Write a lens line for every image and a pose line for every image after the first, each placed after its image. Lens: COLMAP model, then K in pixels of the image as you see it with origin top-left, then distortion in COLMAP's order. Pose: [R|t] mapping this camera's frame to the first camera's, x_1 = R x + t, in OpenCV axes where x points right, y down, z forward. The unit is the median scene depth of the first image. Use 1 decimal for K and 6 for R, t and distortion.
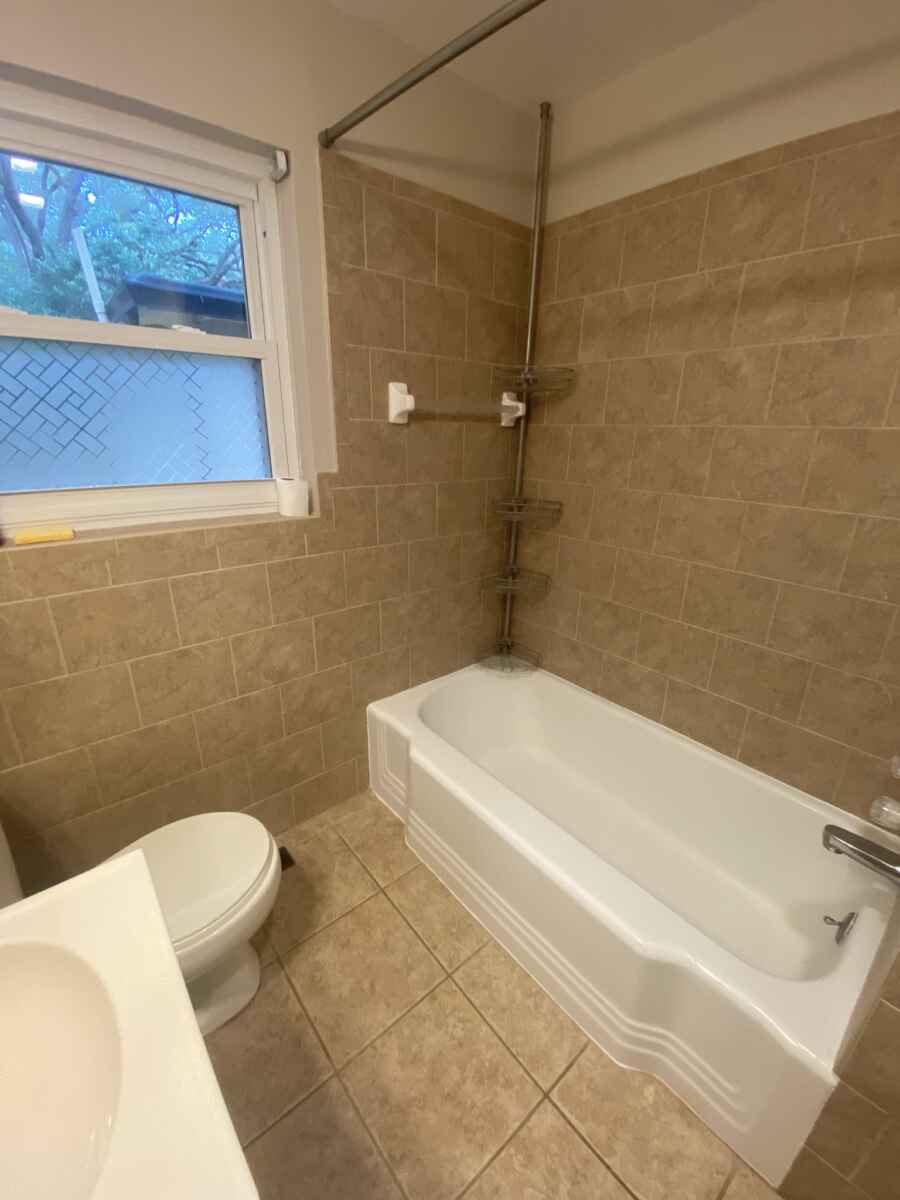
lens RADIAL K [[487.5, 0, 452.8], [0, 487.5, 597.1], [0, 0, 1]] dist [0.050445, -0.036981]
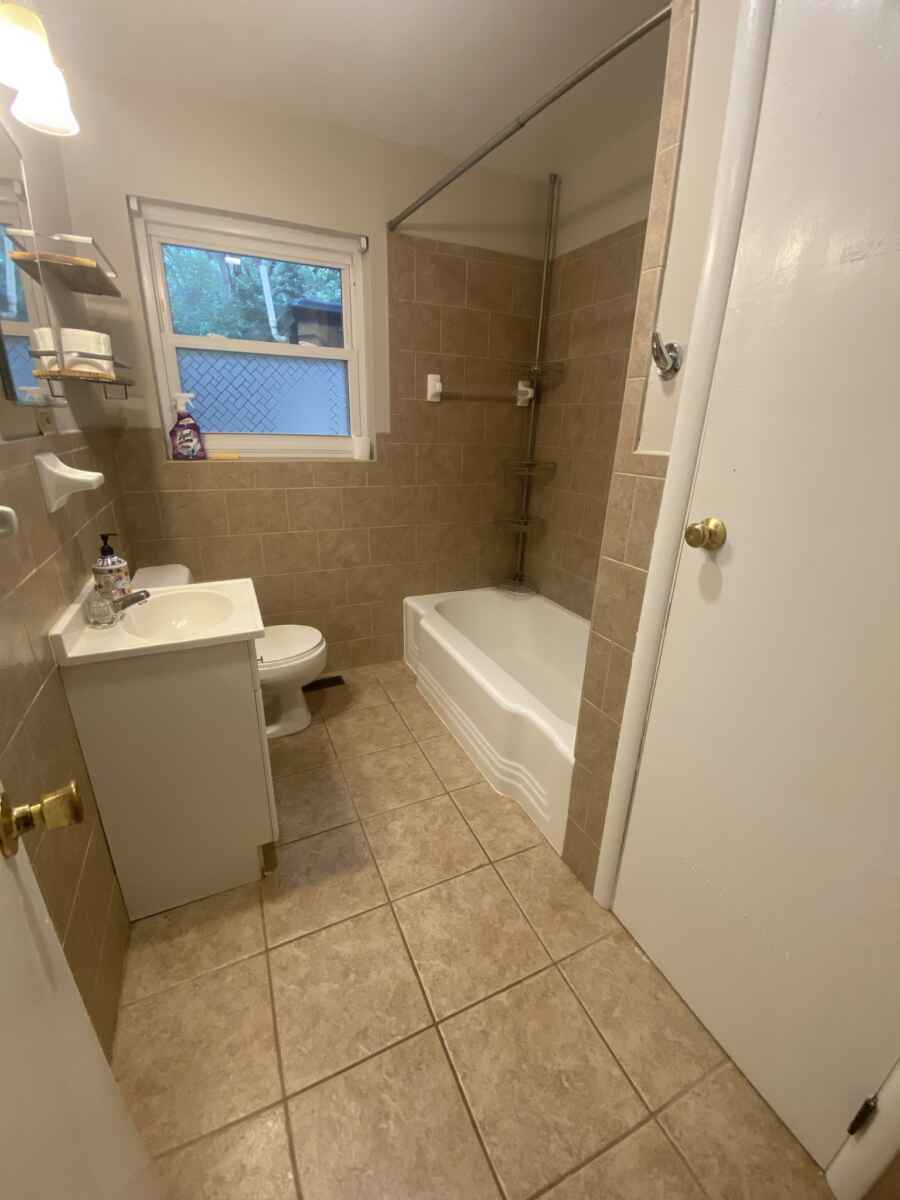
lens RADIAL K [[487.5, 0, 452.8], [0, 487.5, 597.1], [0, 0, 1]] dist [0.050445, -0.036981]
pose [[0.964792, 0.101627, -0.242588, 0.363331], [-0.099767, 0.994810, 0.019971, 0.200048], [0.243359, 0.004935, 0.969924, -0.427578]]
